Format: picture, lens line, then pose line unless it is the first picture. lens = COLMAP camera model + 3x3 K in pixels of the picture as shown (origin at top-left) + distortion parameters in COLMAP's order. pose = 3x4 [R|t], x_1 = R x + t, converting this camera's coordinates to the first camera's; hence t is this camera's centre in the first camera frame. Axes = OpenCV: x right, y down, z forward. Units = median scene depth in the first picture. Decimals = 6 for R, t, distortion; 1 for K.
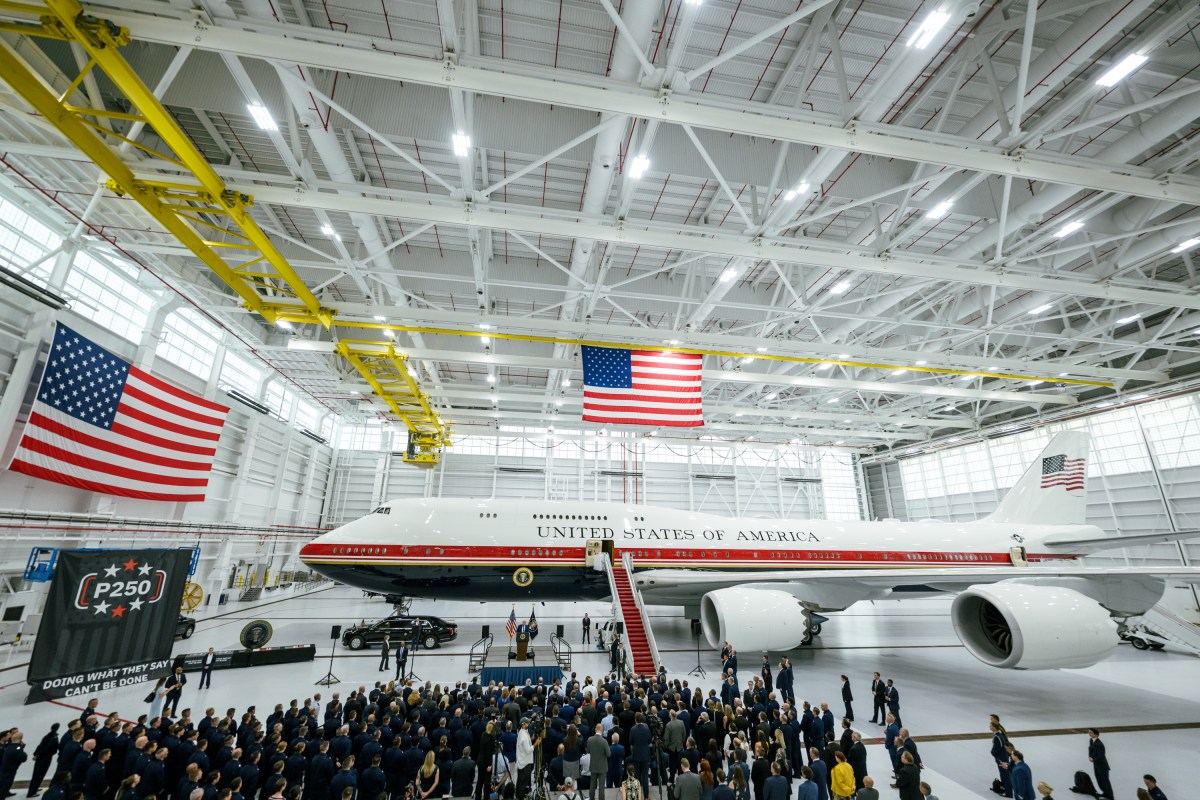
lens RADIAL K [[472.4, 0, 596.6], [0, 472.4, 403.6], [0, 0, 1]] dist [-0.001606, 0.000098]
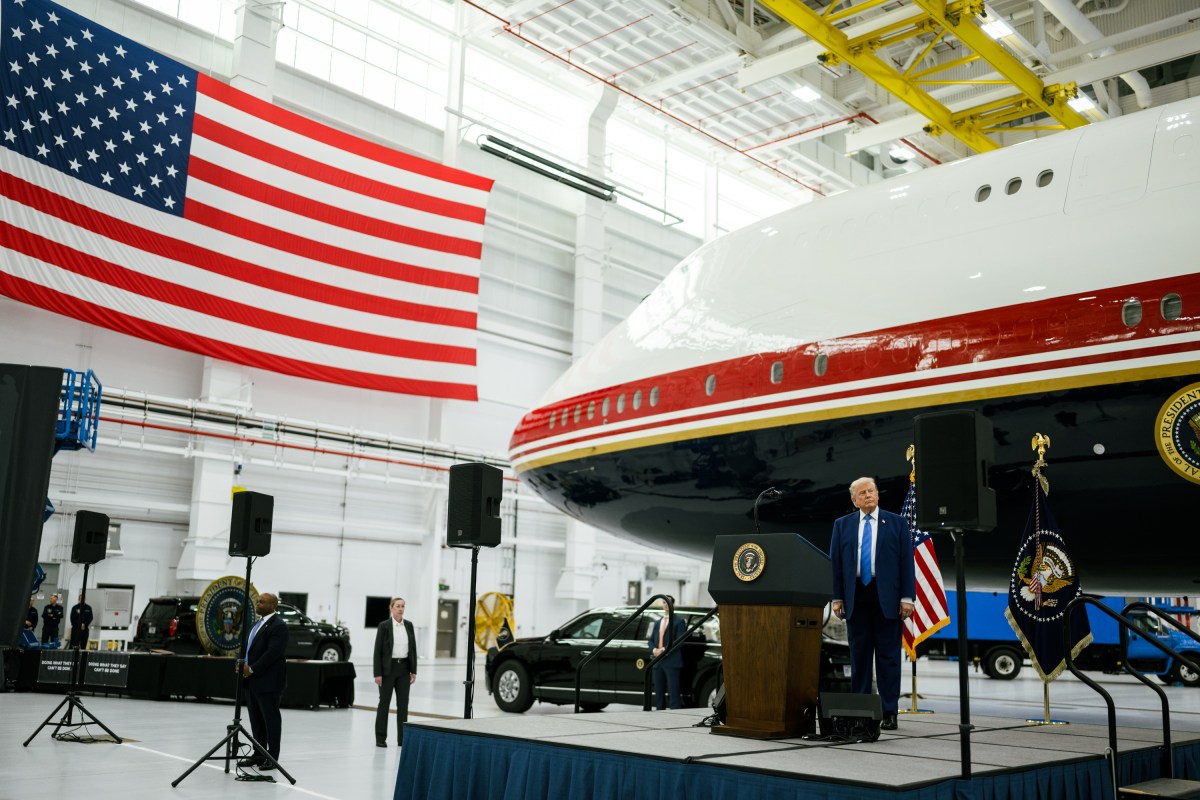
lens RADIAL K [[1171.3, 0, 600.0], [0, 1171.3, 400.0], [0, 0, 1]] dist [-0.001283, -0.010009]
pose [[0.612003, -0.146830, -0.777106, 0.049007], [0.209418, 0.977626, -0.019792, 0.320332], [0.762624, -0.150628, 0.629059, 0.555716]]
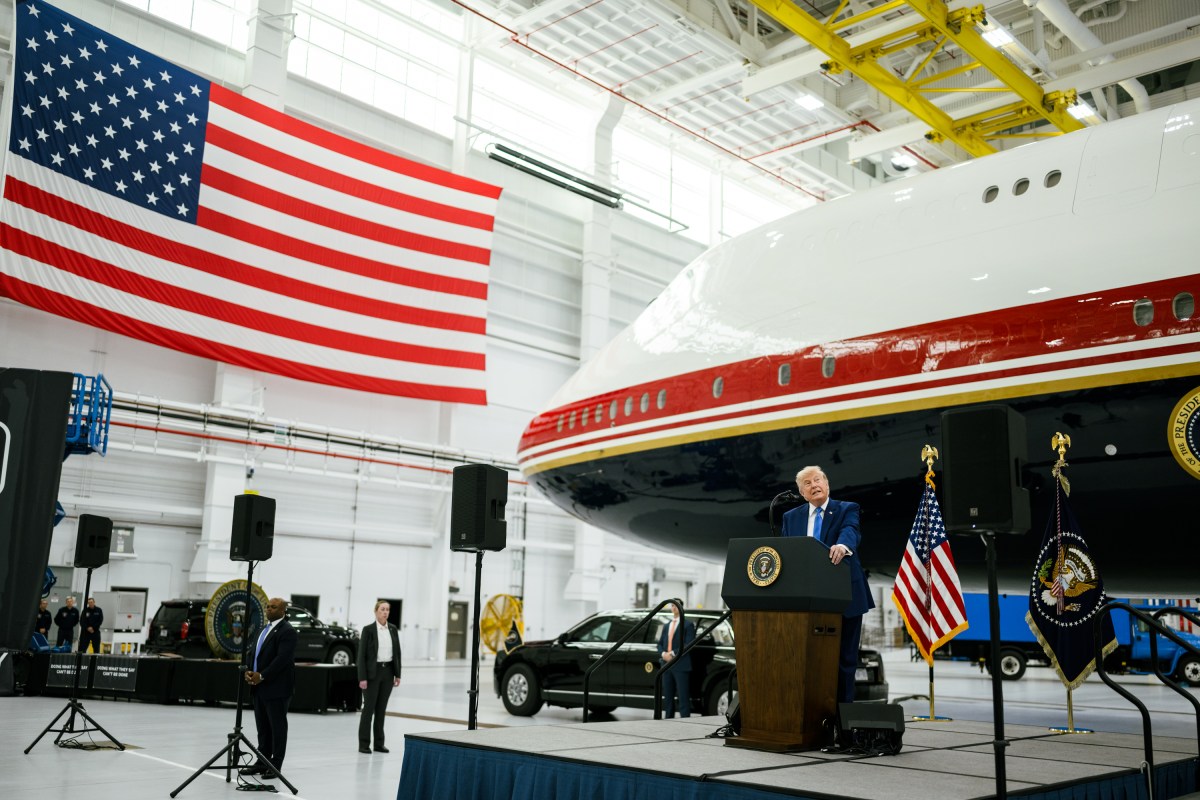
lens RADIAL K [[1143.9, 0, 600.8], [0, 1143.9, 394.6], [0, 0, 1]] dist [-0.000579, -0.006978]
pose [[0.607223, -0.155775, -0.779111, 0.038231], [0.212224, 0.976764, -0.029891, 0.321278], [0.765664, -0.147195, 0.626173, 0.563825]]
